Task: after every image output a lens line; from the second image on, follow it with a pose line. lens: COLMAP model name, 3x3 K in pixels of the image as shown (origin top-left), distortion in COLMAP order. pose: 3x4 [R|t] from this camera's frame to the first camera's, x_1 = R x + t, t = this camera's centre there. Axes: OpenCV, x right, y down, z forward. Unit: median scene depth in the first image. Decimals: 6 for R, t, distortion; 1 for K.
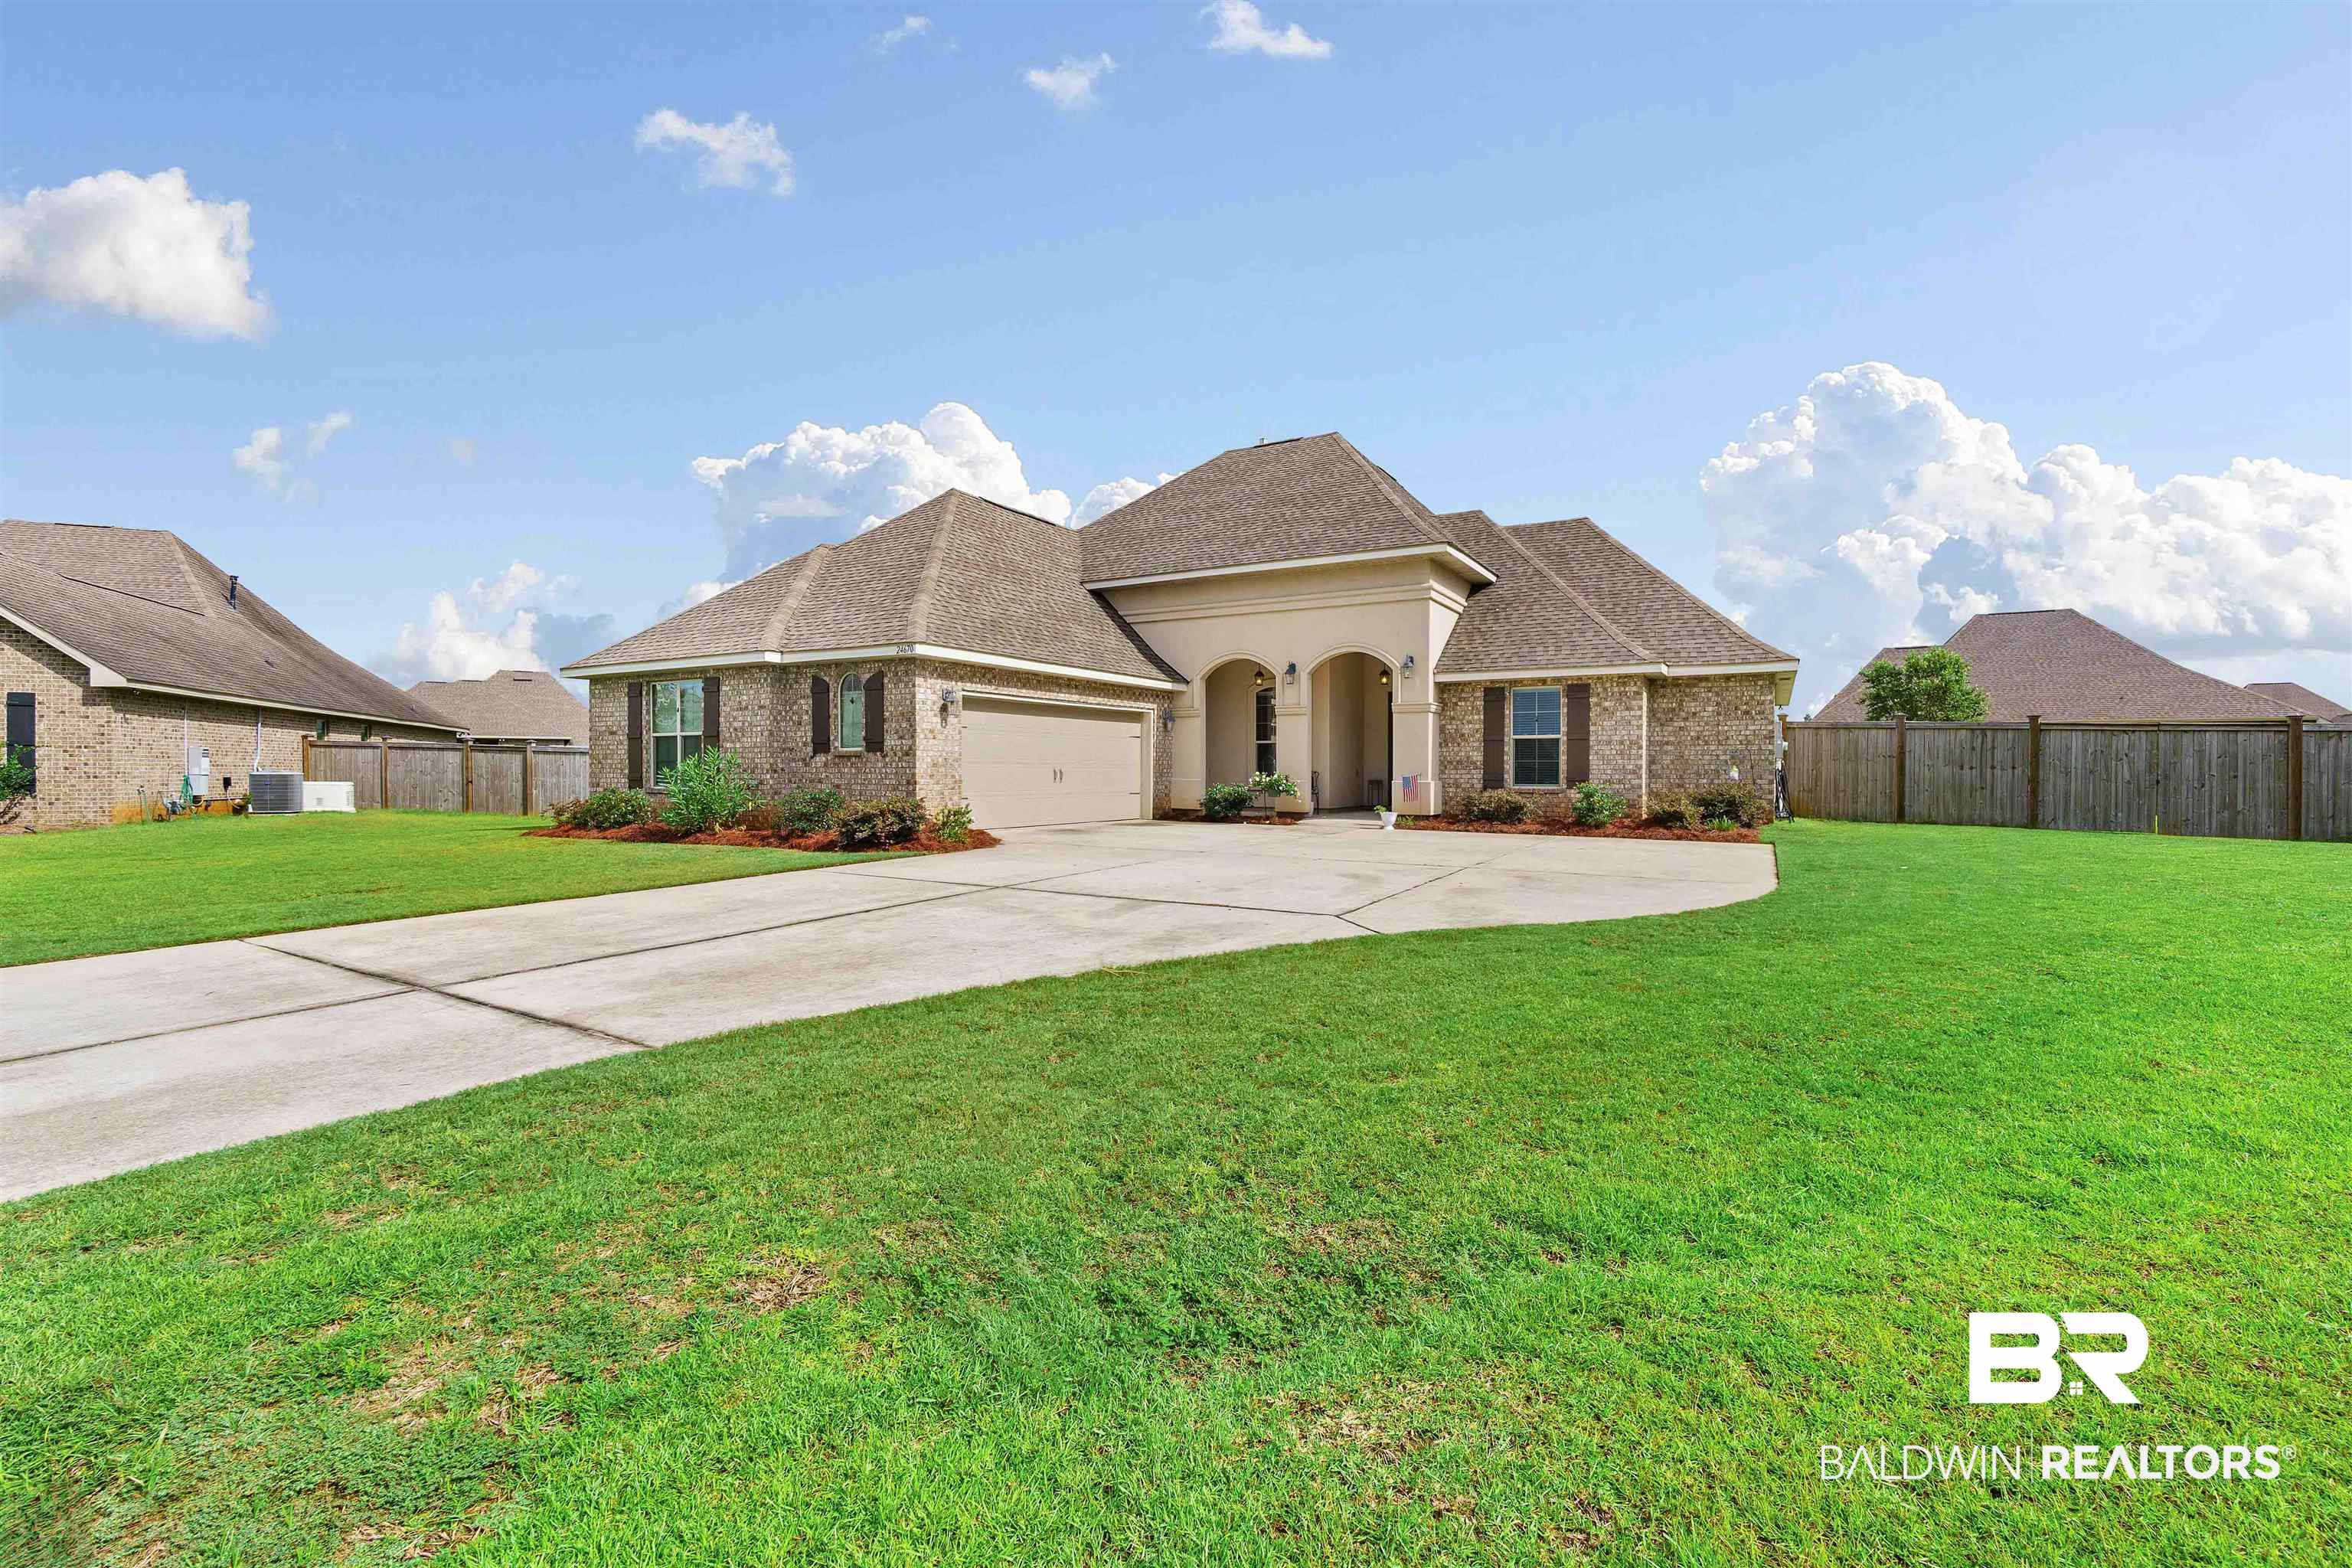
lens RADIAL K [[1030.6, 0, 1194.7], [0, 1030.6, 781.1], [0, 0, 1]] dist [-0.002534, -0.000029]
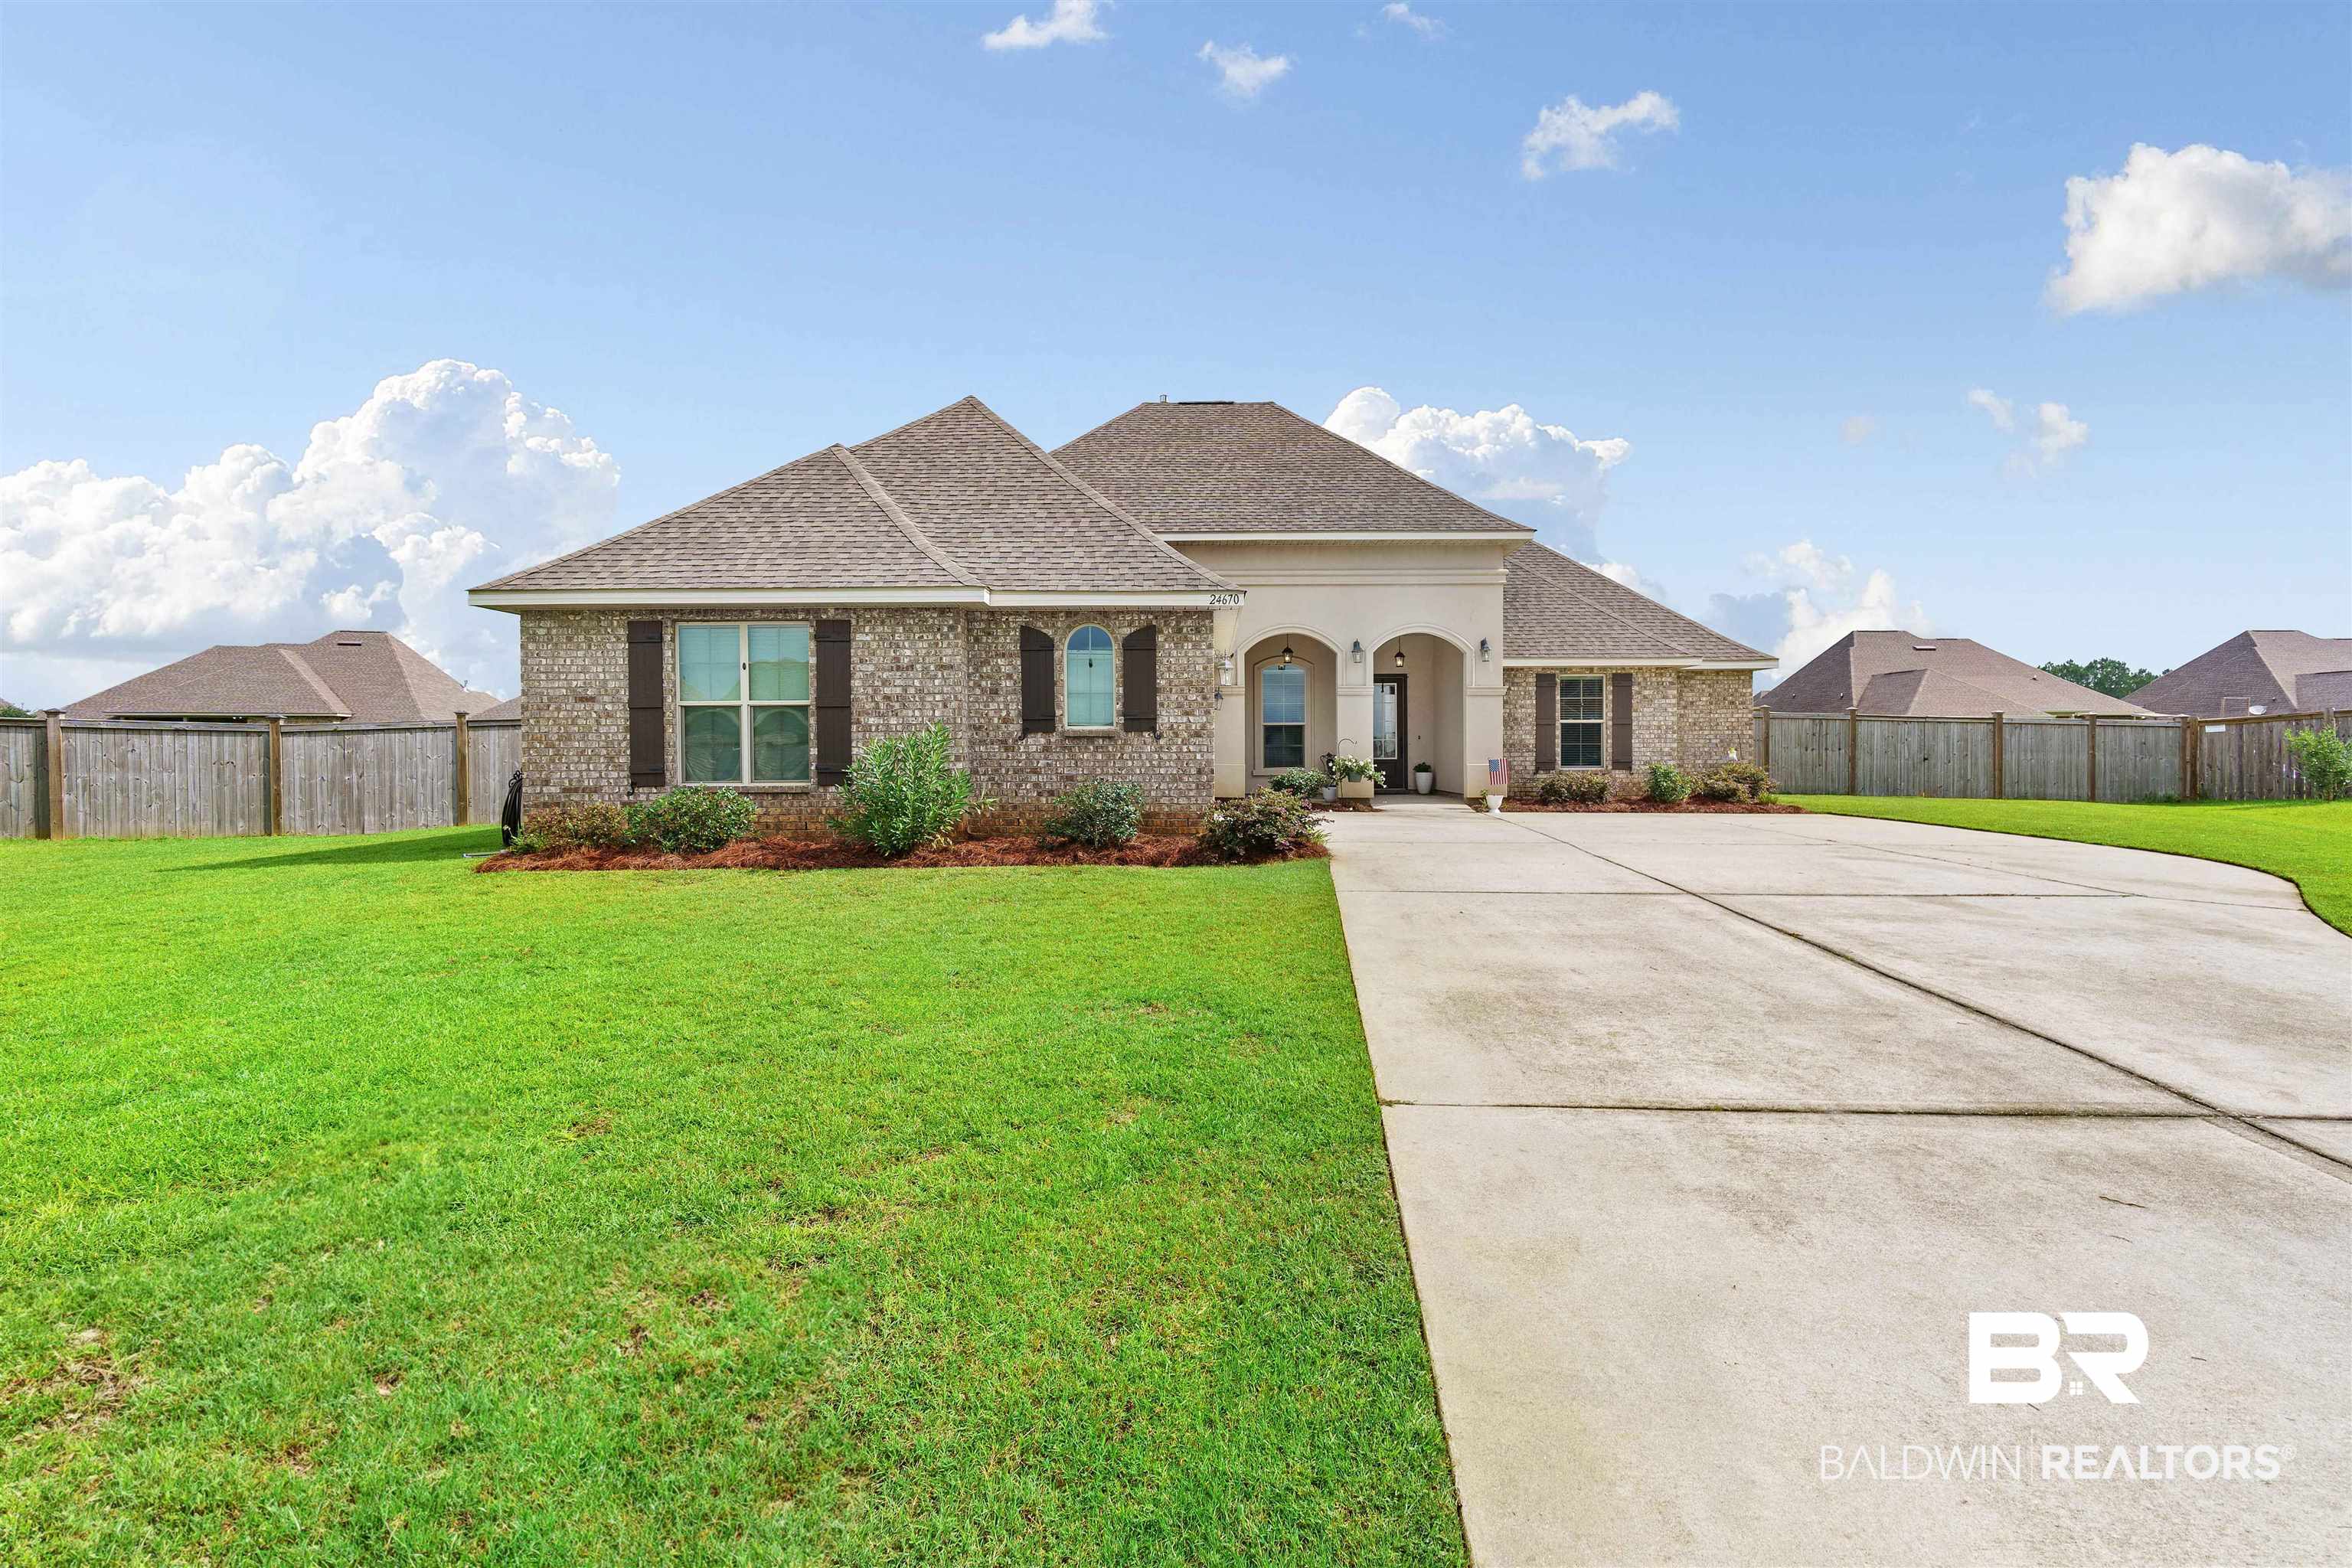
lens RADIAL K [[1030.6, 0, 1194.7], [0, 1030.6, 781.1], [0, 0, 1]] dist [-0.002534, -0.000029]
pose [[0.873613, -0.017150, 0.486318, -0.557539], [0.009825, 0.999797, 0.017608, -0.004108], [-0.486521, -0.010605, 0.873604, 0.271971]]
